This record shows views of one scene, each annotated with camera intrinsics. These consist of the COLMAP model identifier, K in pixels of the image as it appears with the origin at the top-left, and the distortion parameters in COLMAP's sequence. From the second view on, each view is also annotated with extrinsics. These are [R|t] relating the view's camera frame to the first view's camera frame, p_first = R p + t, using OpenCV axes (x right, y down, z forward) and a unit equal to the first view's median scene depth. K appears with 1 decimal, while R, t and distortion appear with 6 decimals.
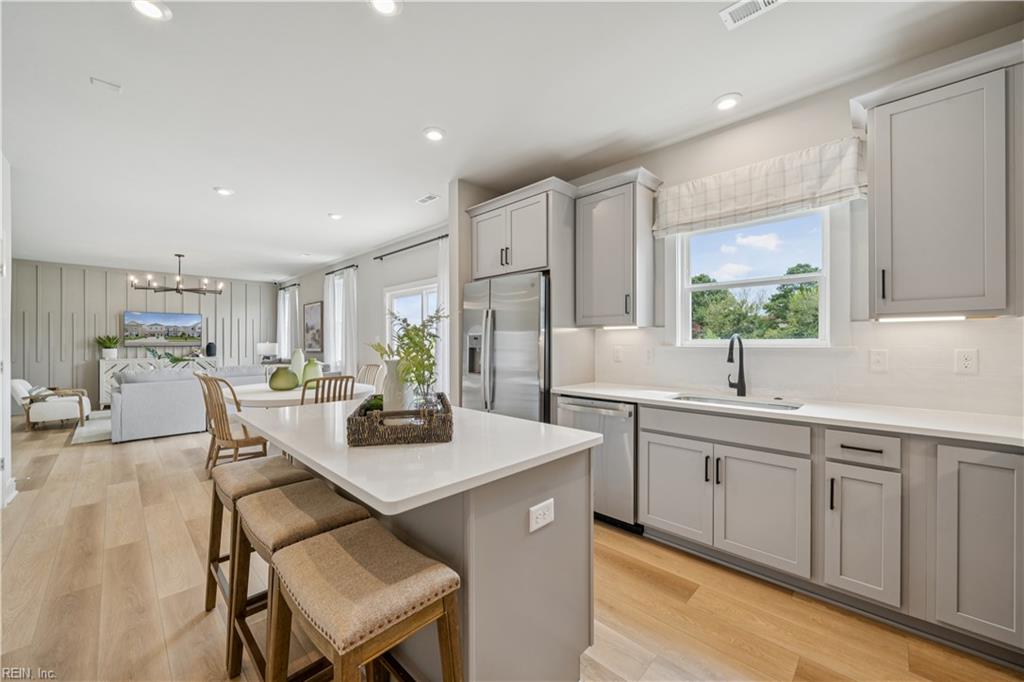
lens RADIAL K [[395.9, 0, 507.2], [0, 395.9, 342.1], [0, 0, 1]] dist [-0.001279, -0.000103]
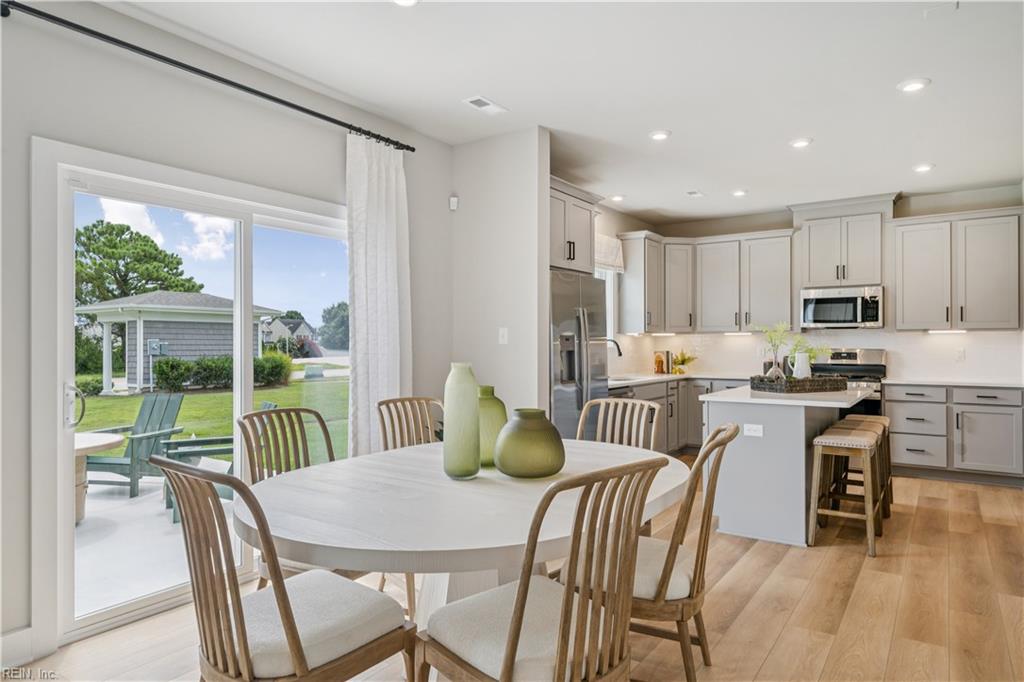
lens RADIAL K [[613.5, 0, 511.4], [0, 613.5, 344.6], [0, 0, 1]] dist [-0.005198, -0.000064]
pose [[-0.168197, 0.000449, 0.985753, -1.985719], [0.004064, 0.999992, 0.000238, -0.000603], [-0.985745, 0.004046, -0.168197, 1.970698]]
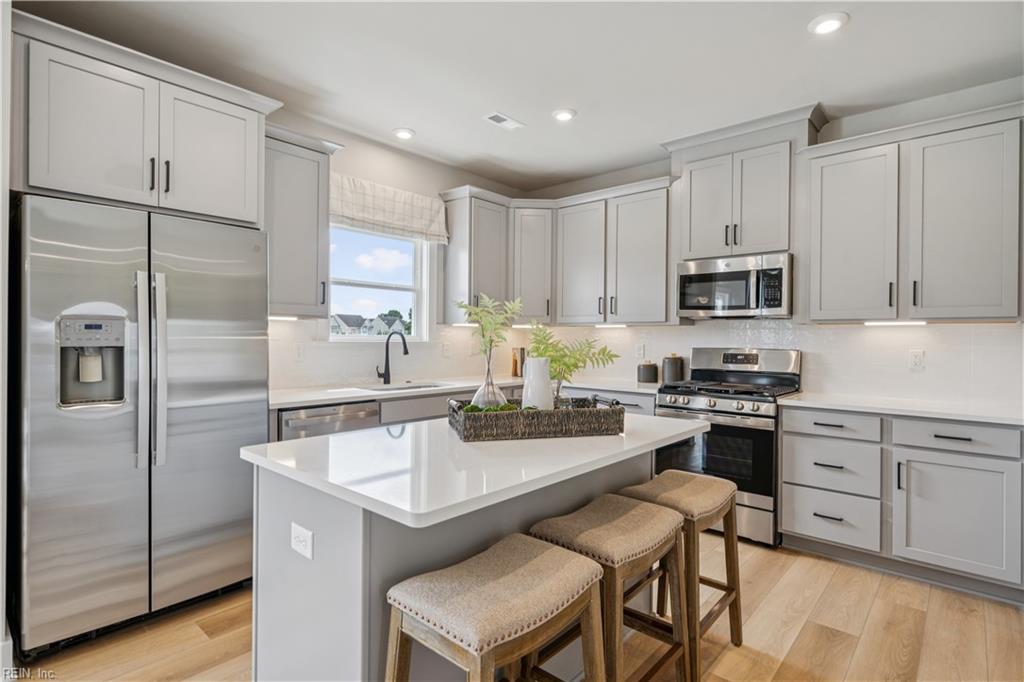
lens RADIAL K [[509.3, 0, 514.2], [0, 509.3, 338.9], [0, 0, 1]] dist [0.006042, 0.000164]
pose [[-0.064769, -0.002203, 0.997898, -1.031904], [-0.007528, 0.999970, 0.001719, -0.001228], [-0.997872, -0.007401, -0.064783, 0.809086]]
